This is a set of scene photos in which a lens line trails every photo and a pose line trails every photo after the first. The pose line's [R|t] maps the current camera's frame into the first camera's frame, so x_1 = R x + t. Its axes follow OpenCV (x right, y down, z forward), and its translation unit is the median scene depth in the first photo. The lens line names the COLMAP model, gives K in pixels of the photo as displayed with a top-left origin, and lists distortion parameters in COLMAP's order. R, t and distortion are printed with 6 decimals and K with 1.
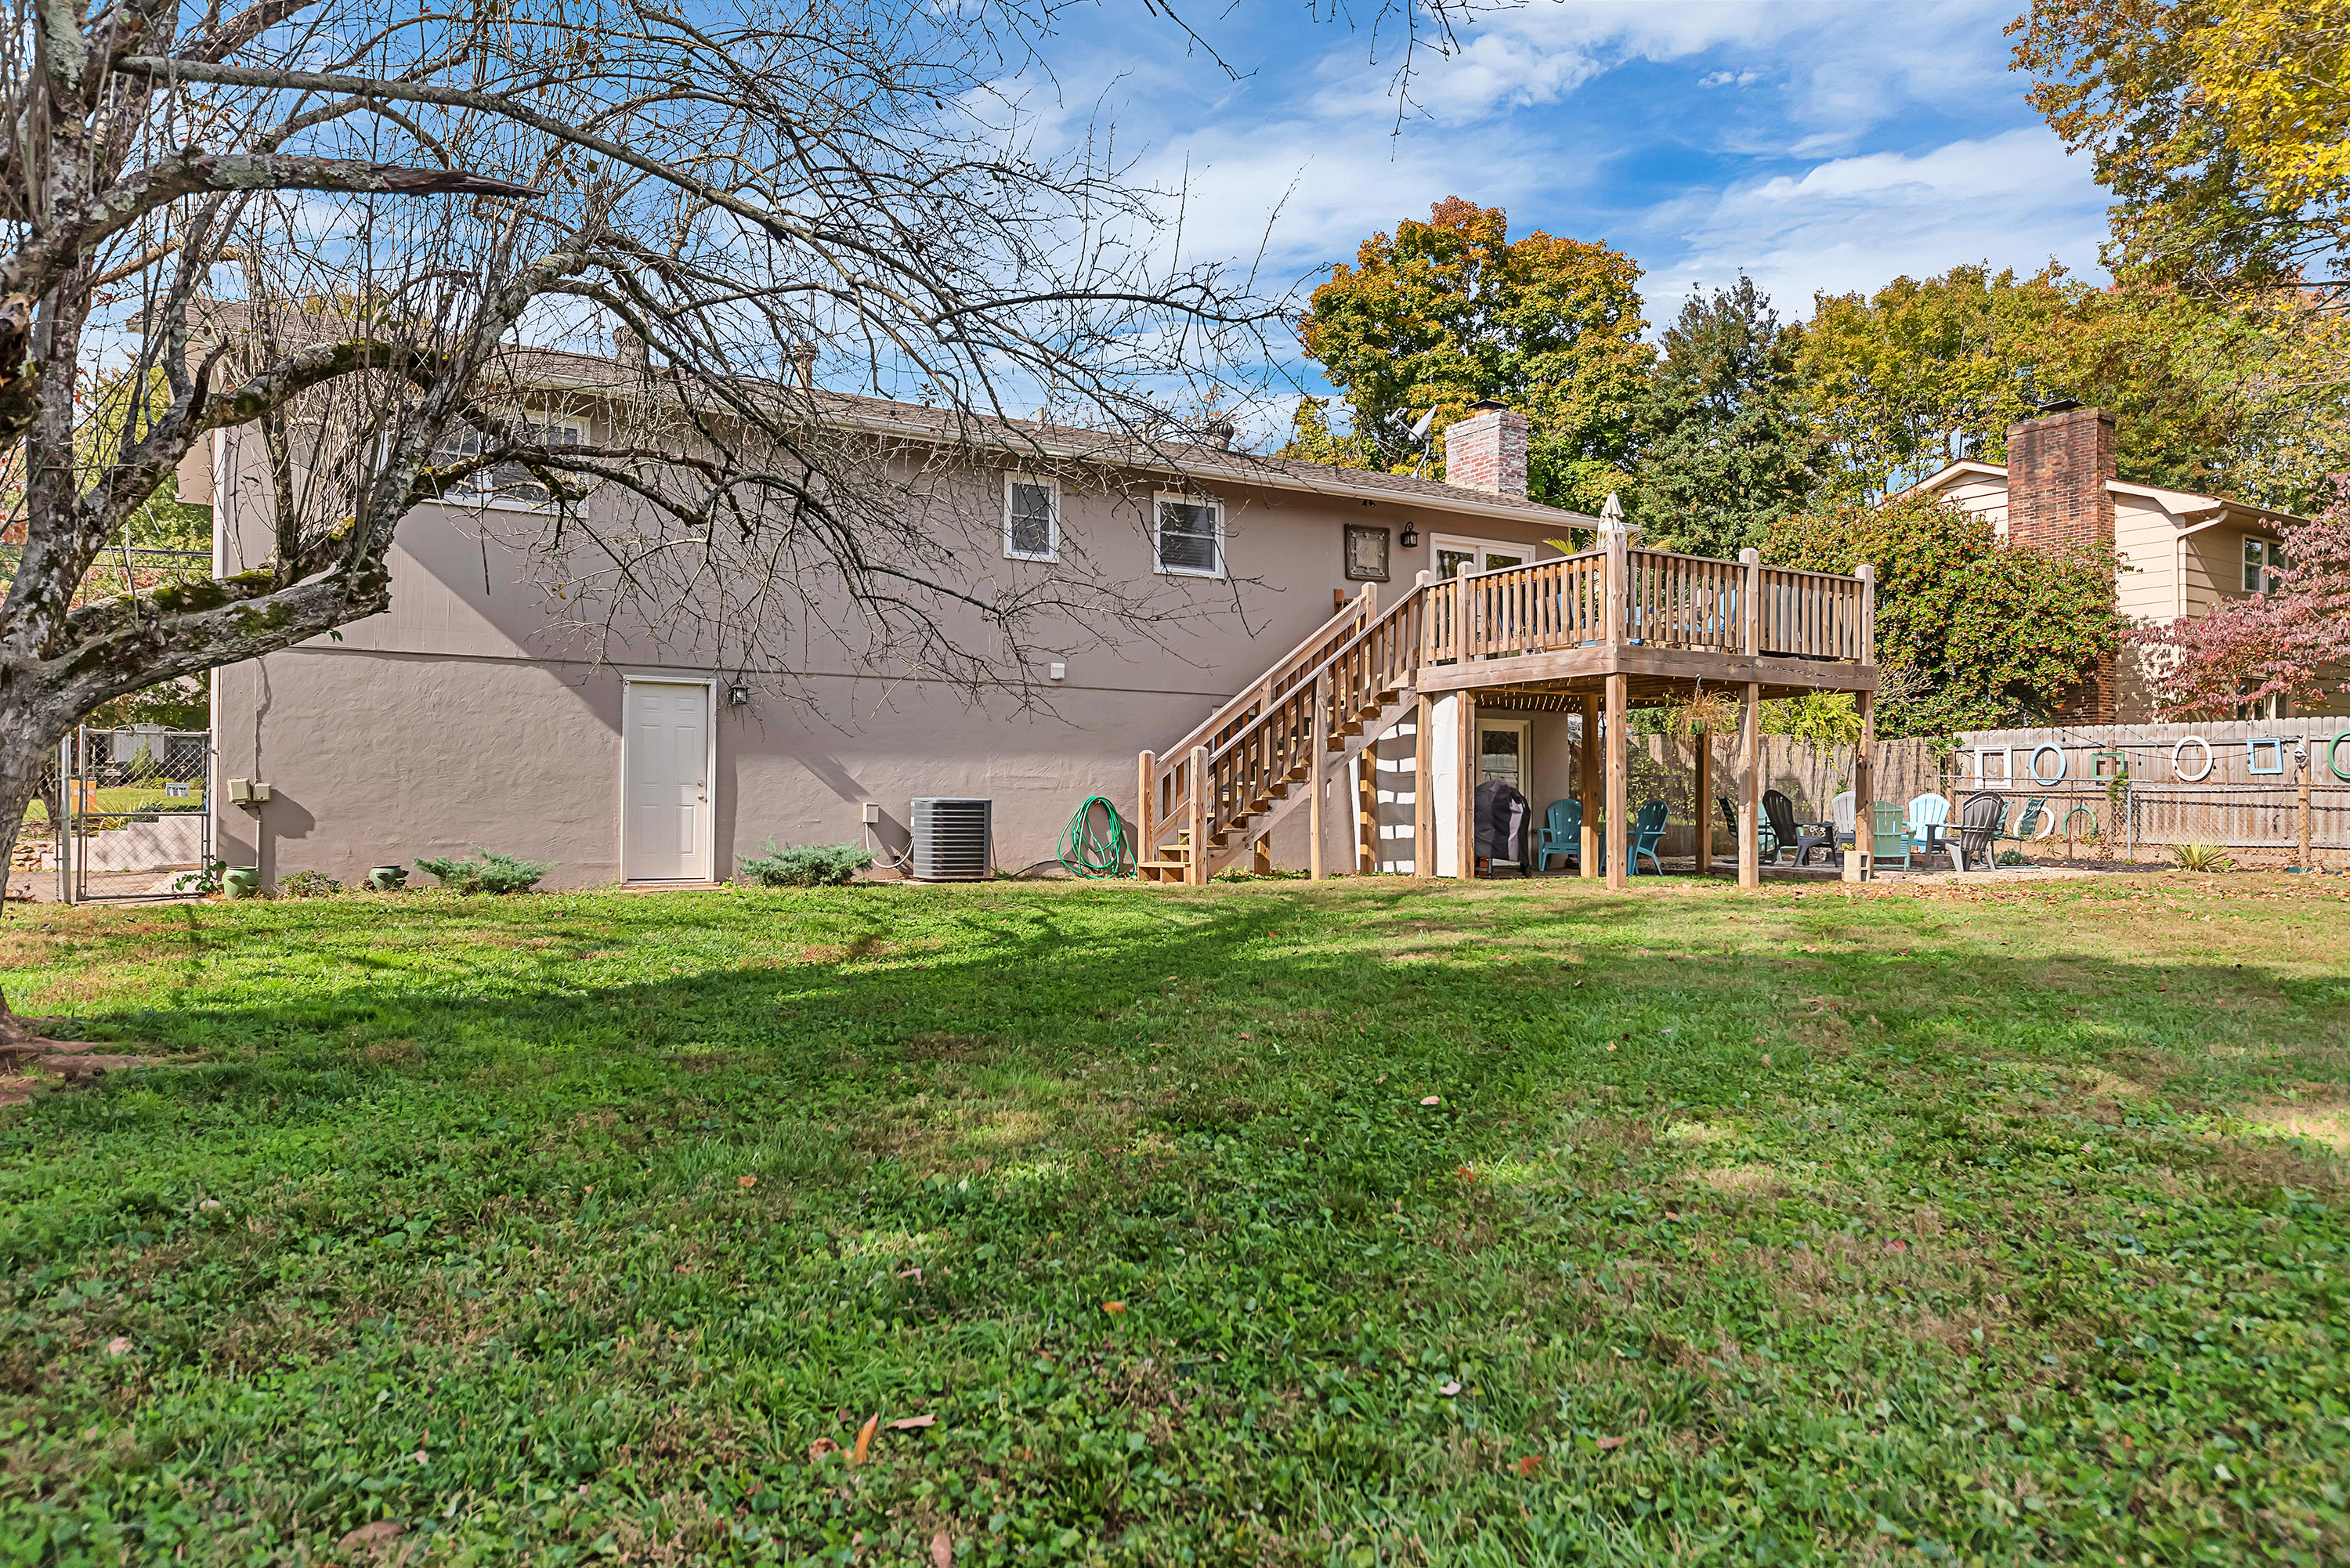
lens RADIAL K [[1553.7, 0, 1175.0], [0, 1553.7, 784.0], [0, 0, 1]] dist [-0.005430, -0.006746]
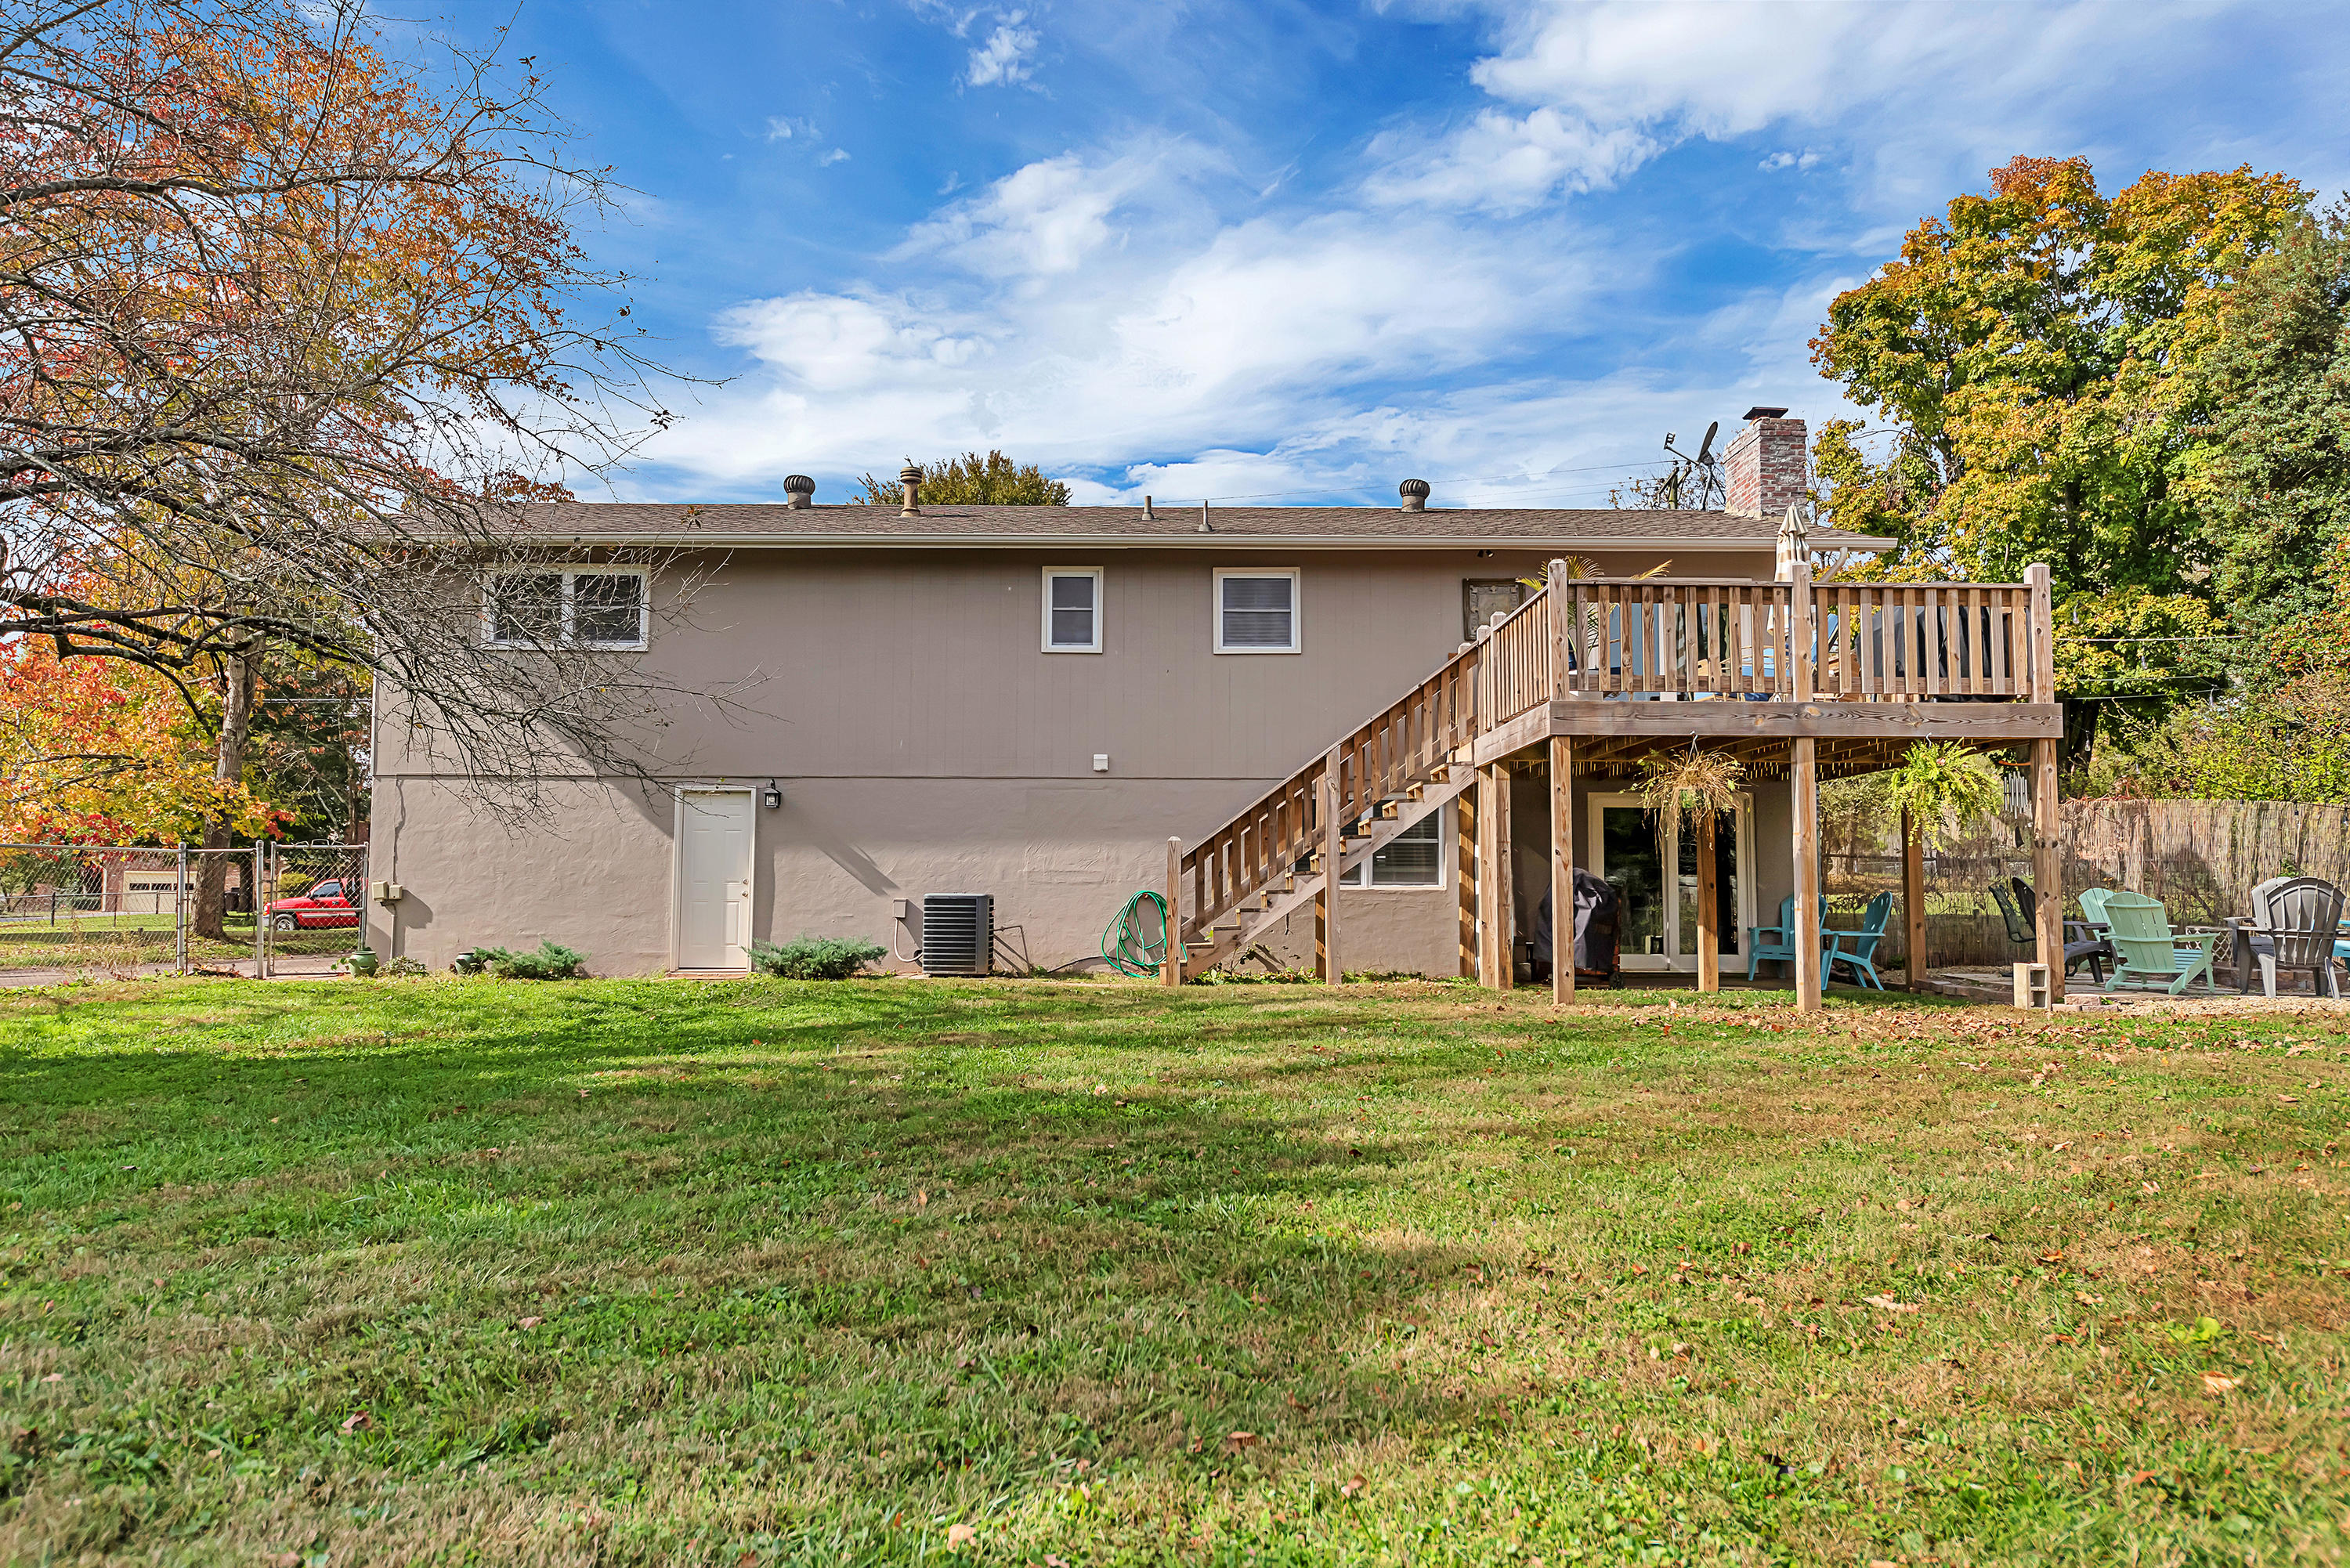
lens RADIAL K [[1553.7, 0, 1175.0], [0, 1553.7, 784.0], [0, 0, 1]] dist [-0.005430, -0.006746]
pose [[0.862407, -0.038247, -0.504768, 0.343471], [0.009977, 0.998232, -0.058590, -0.001160], [0.506117, 0.045492, 0.861264, 0.137760]]
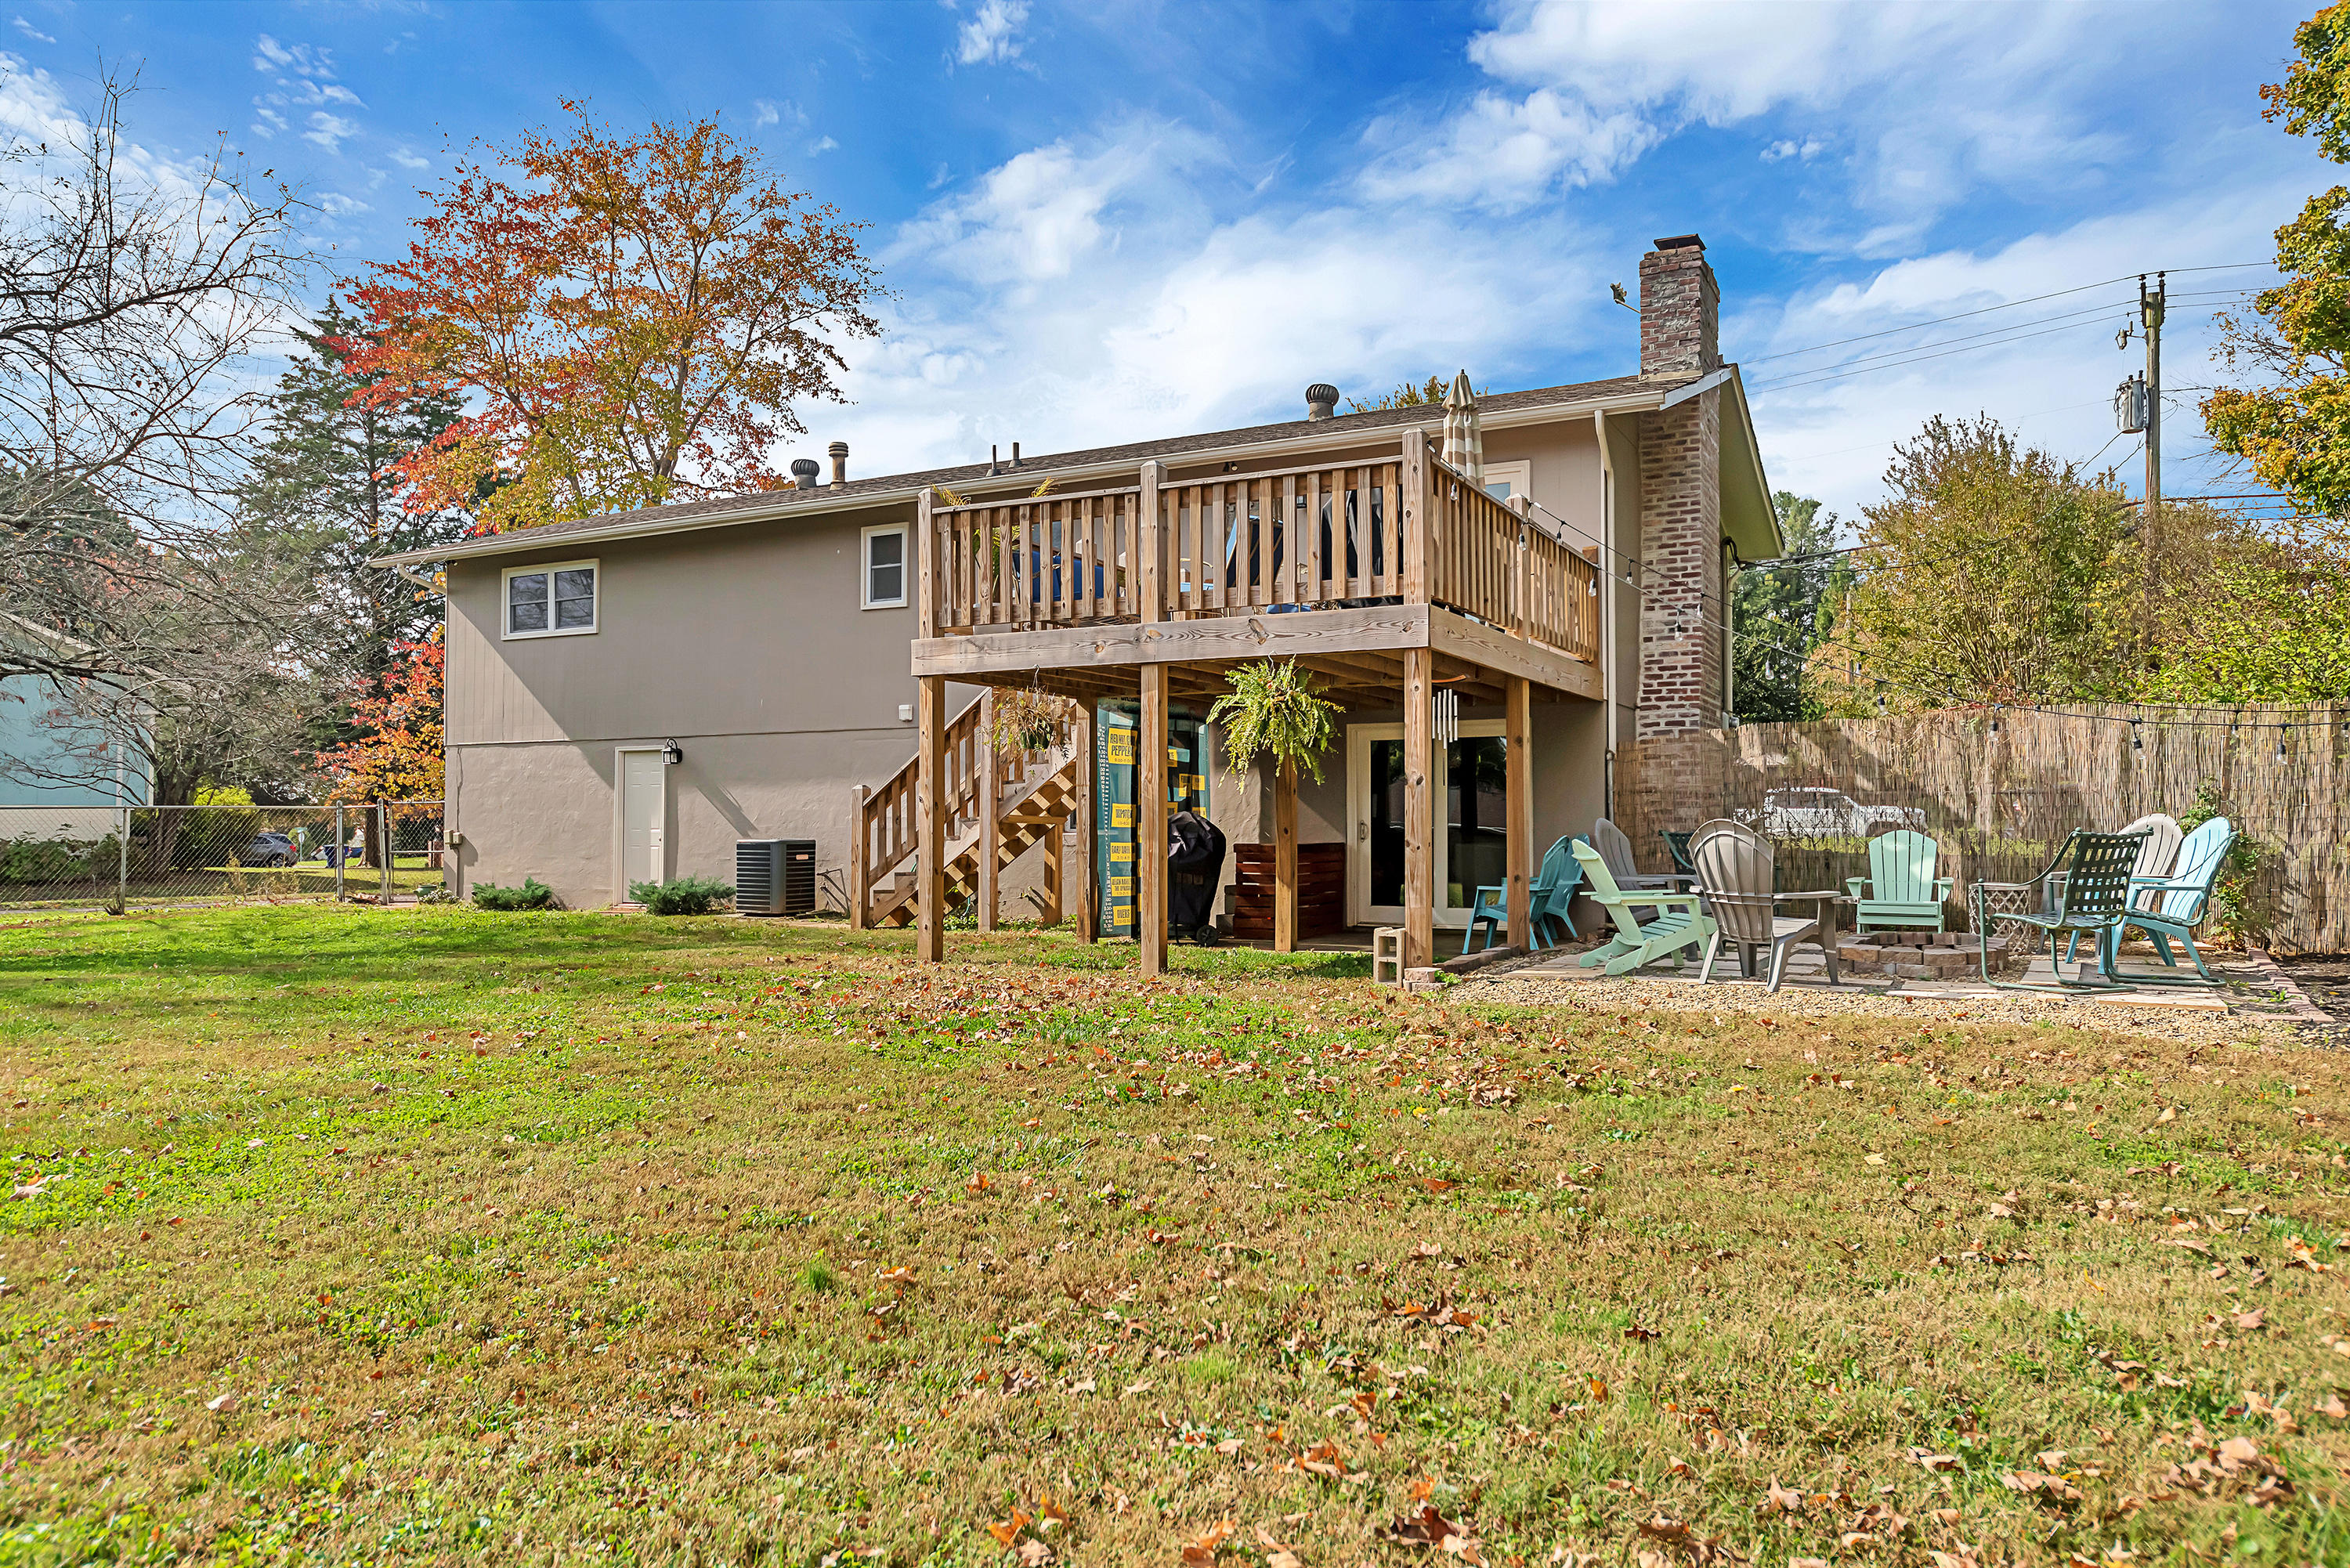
lens RADIAL K [[1553.7, 0, 1175.0], [0, 1553.7, 784.0], [0, 0, 1]] dist [-0.005430, -0.006746]
pose [[0.519983, -0.029512, -0.853666, 0.660953], [0.019494, 0.999553, -0.022682, 0.000458], [0.853954, -0.004847, 0.520326, 0.468452]]
